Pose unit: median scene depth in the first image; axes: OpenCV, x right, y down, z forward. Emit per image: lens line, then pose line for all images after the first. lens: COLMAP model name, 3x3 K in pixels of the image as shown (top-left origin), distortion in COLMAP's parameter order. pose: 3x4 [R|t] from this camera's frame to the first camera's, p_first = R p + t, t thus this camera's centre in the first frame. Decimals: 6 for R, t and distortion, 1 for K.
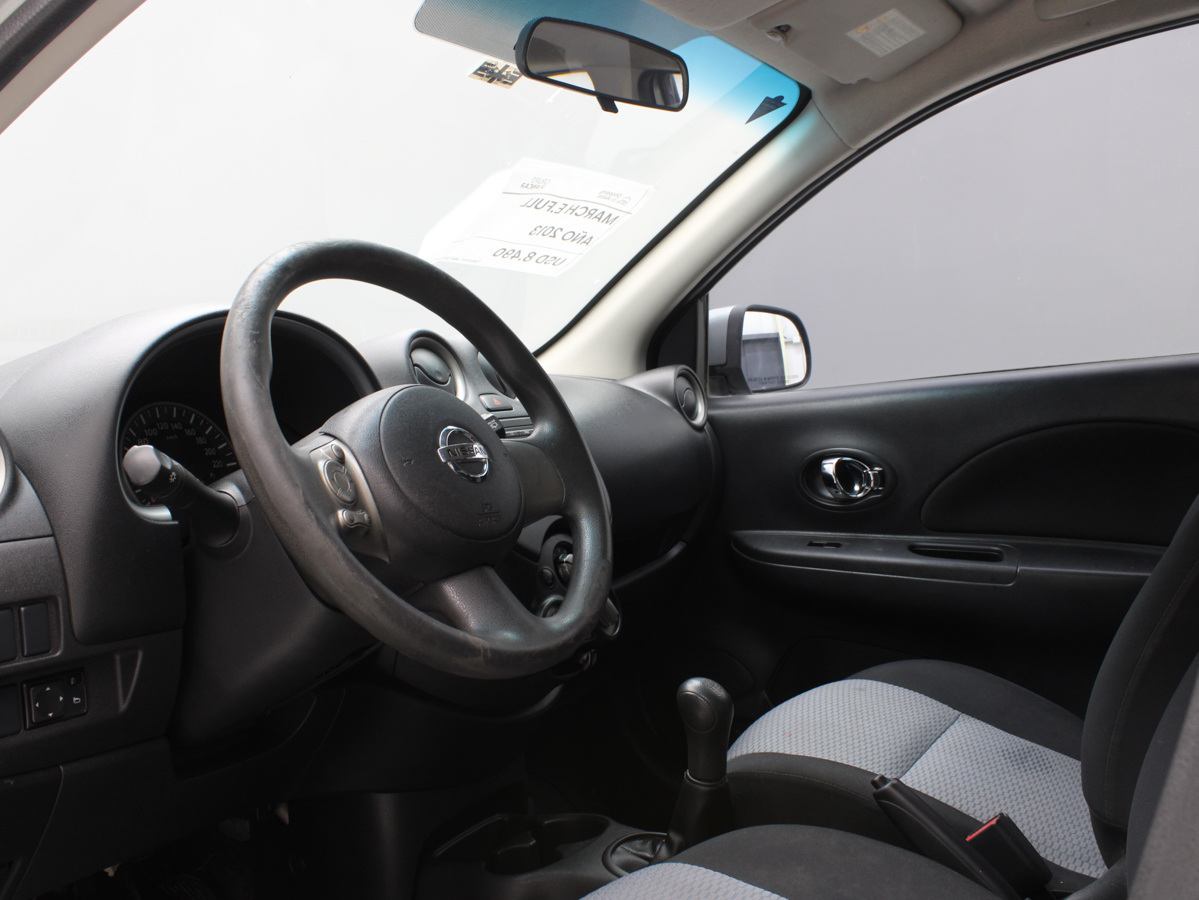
lens RADIAL K [[1203.7, 0, 599.5], [0, 1203.7, 450.0], [0, 0, 1]] dist [-0.177608, 0.174987]
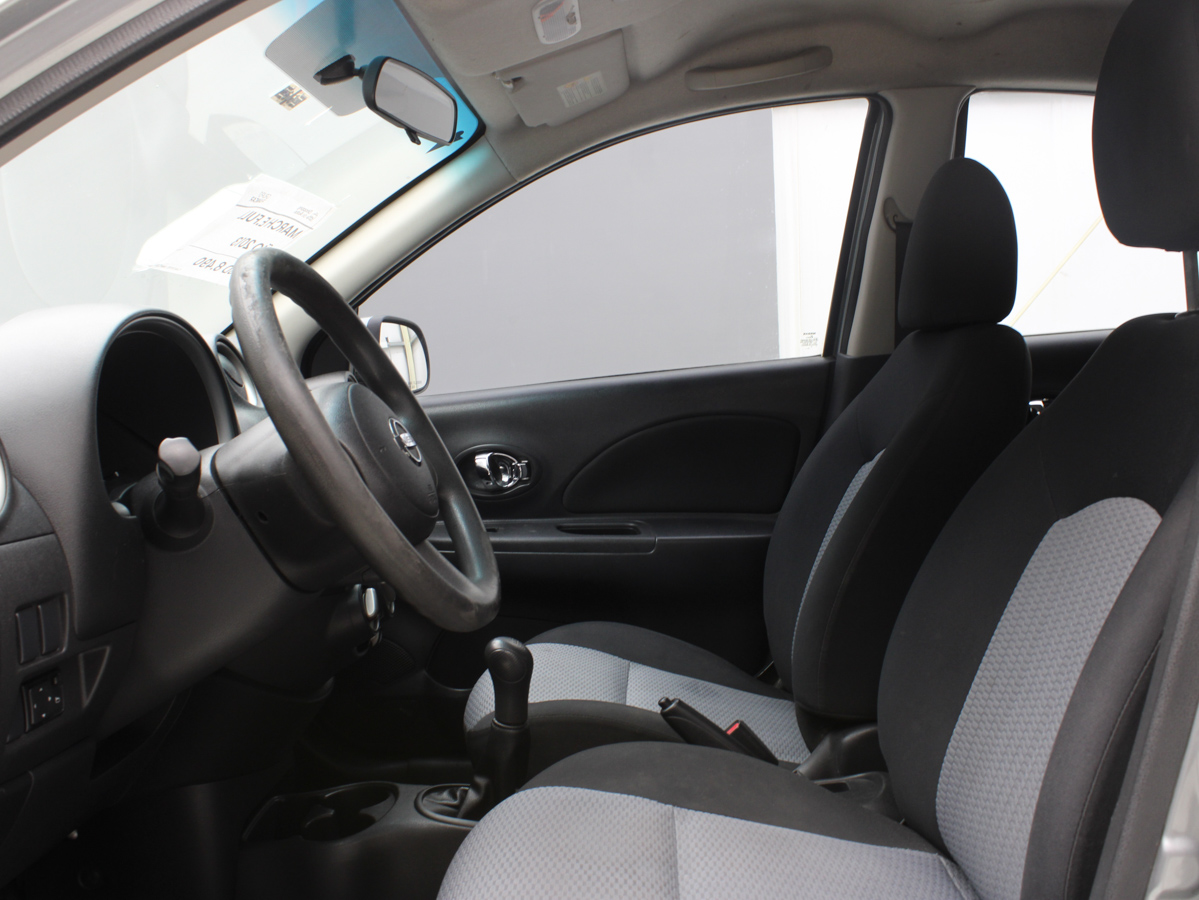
lens RADIAL K [[1203.7, 0, 599.5], [0, 1203.7, 450.0], [0, 0, 1]] dist [-0.177608, 0.174987]
pose [[0.879936, -0.029371, 0.474184, -0.273882], [0.034424, 0.999405, -0.001978, 0.010827], [-0.473844, 0.018064, 0.880423, -0.051396]]
